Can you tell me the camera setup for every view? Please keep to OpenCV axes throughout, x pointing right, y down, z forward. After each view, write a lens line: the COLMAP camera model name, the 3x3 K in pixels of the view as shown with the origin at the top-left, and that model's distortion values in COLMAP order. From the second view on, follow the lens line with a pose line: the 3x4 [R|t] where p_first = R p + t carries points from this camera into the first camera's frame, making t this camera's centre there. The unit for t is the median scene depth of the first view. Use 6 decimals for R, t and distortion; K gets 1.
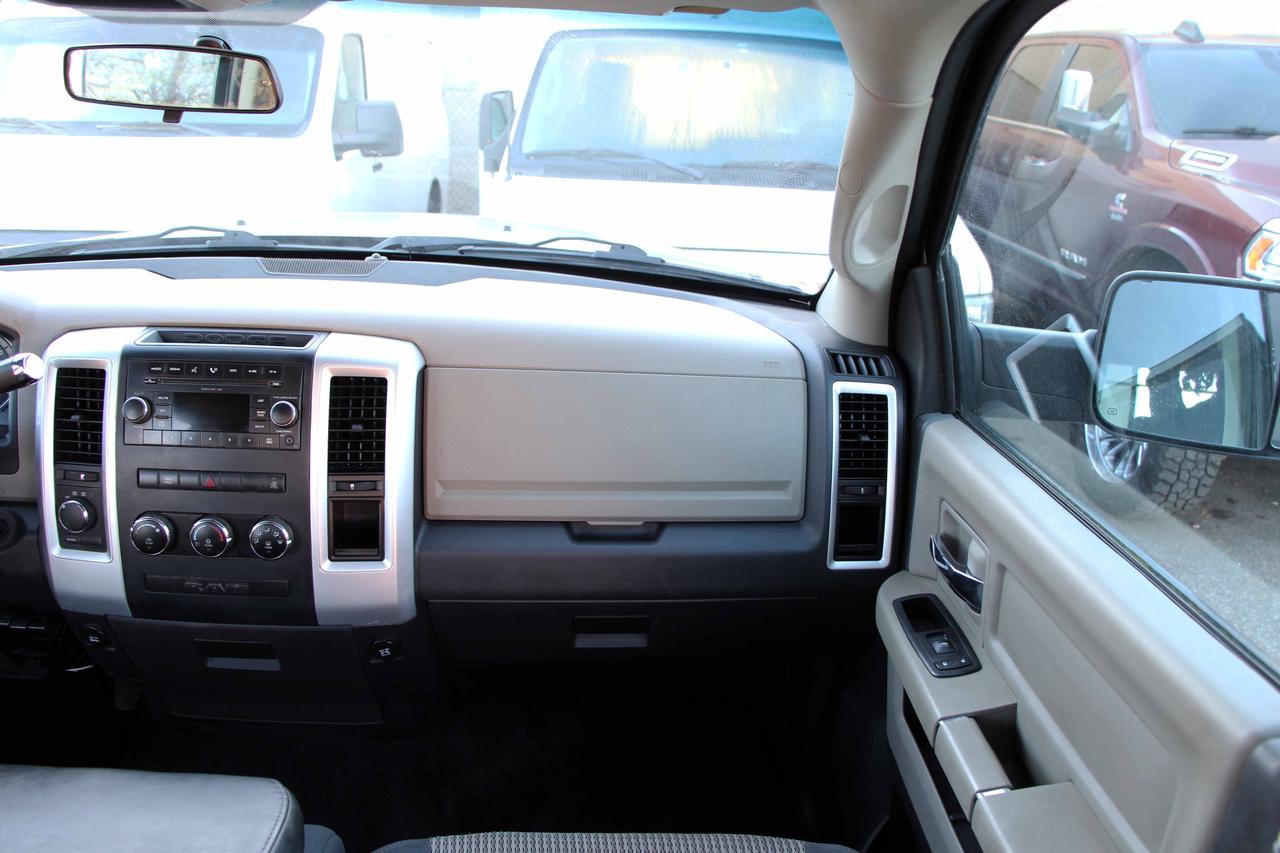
lens RADIAL K [[1052.4, 0, 646.9], [0, 1052.4, 421.5], [0, 0, 1]] dist [-0.193828, 0.158125]
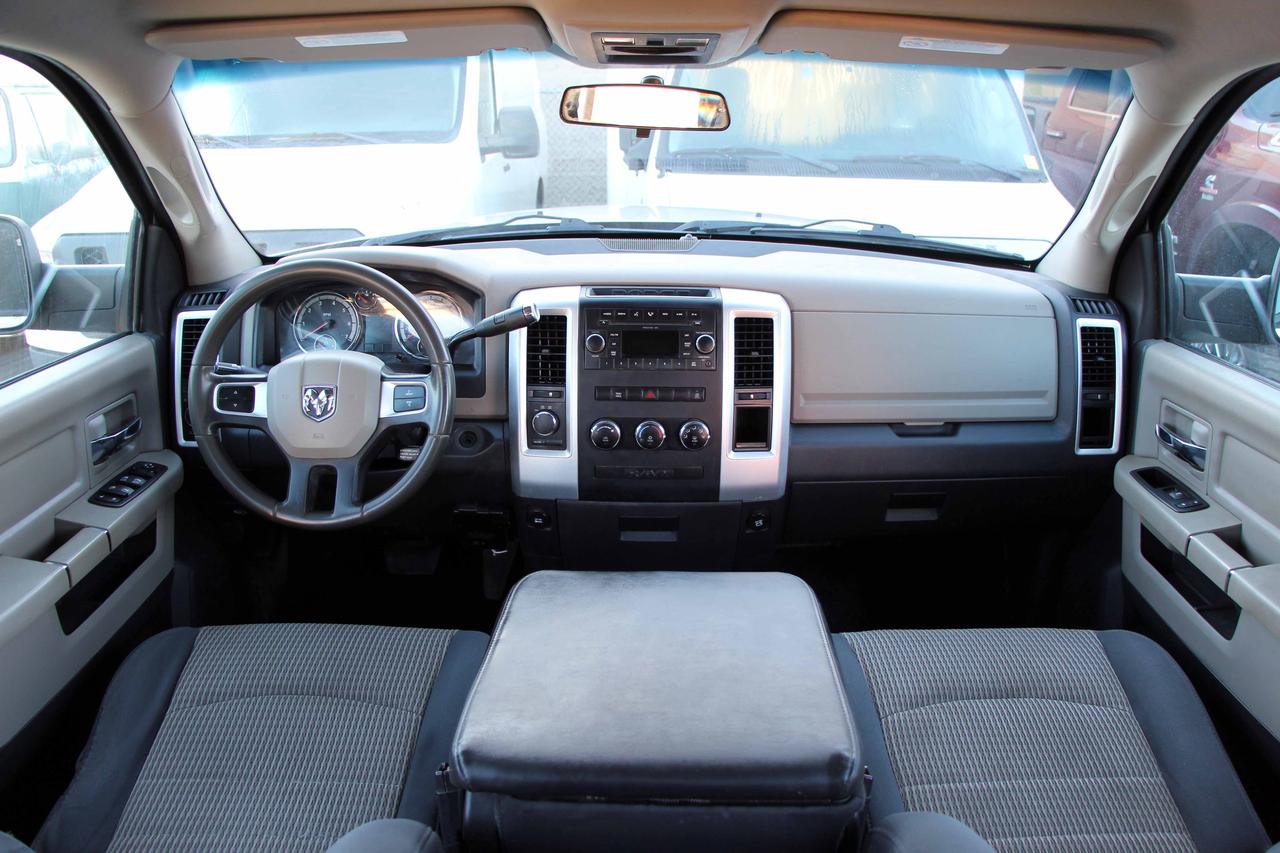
lens RADIAL K [[1052.4, 0, 646.9], [0, 1052.4, 421.5], [0, 0, 1]] dist [-0.193828, 0.158125]
pose [[0.998551, -0.021833, -0.049191, -0.338946], [0.022048, 0.999750, 0.003831, 0.083704], [0.049095, -0.004910, 0.998782, -0.393801]]
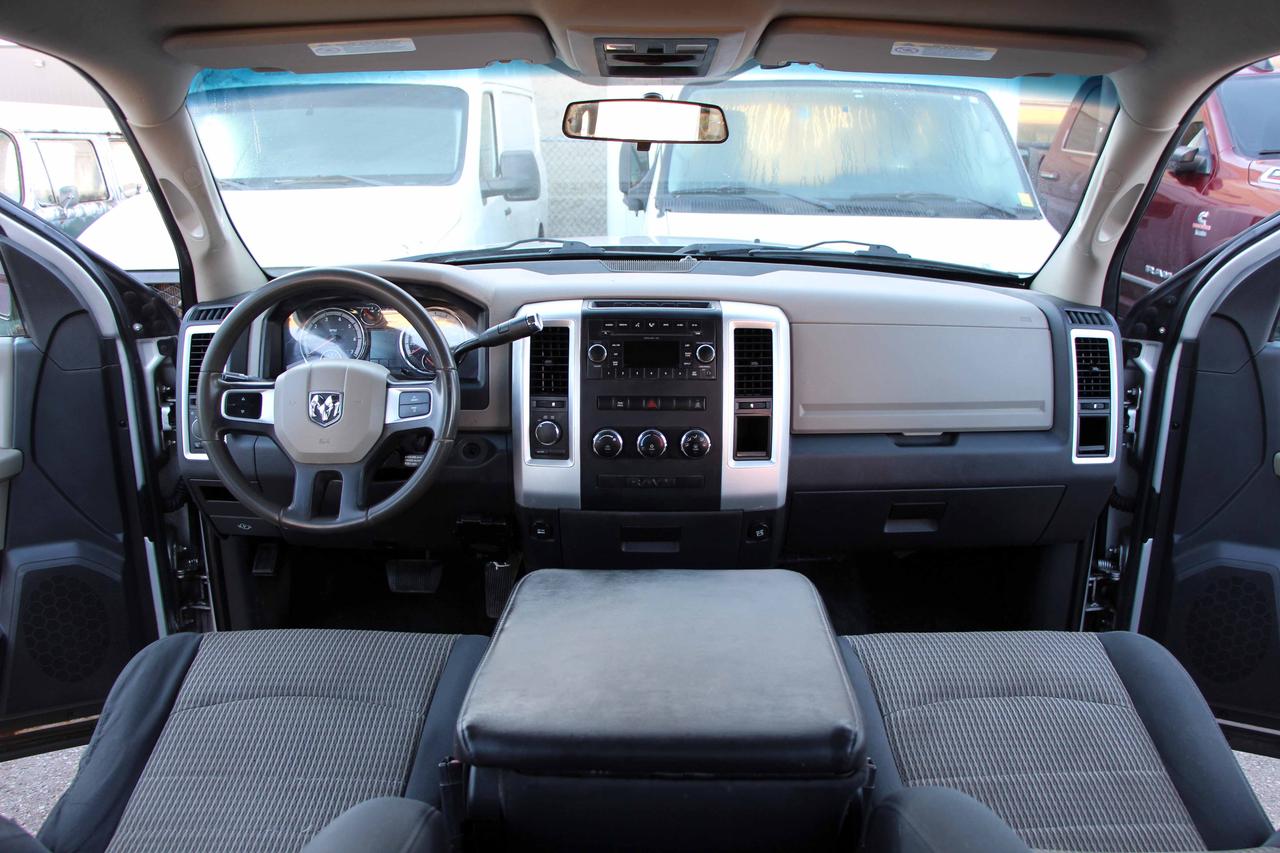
lens RADIAL K [[1052.4, 0, 646.9], [0, 1052.4, 421.5], [0, 0, 1]] dist [-0.193828, 0.158125]
pose [[0.998436, -0.028327, -0.048198, -0.341147], [0.026120, 0.998608, -0.045817, 0.139060], [0.049429, 0.044486, 0.997786, -0.409949]]
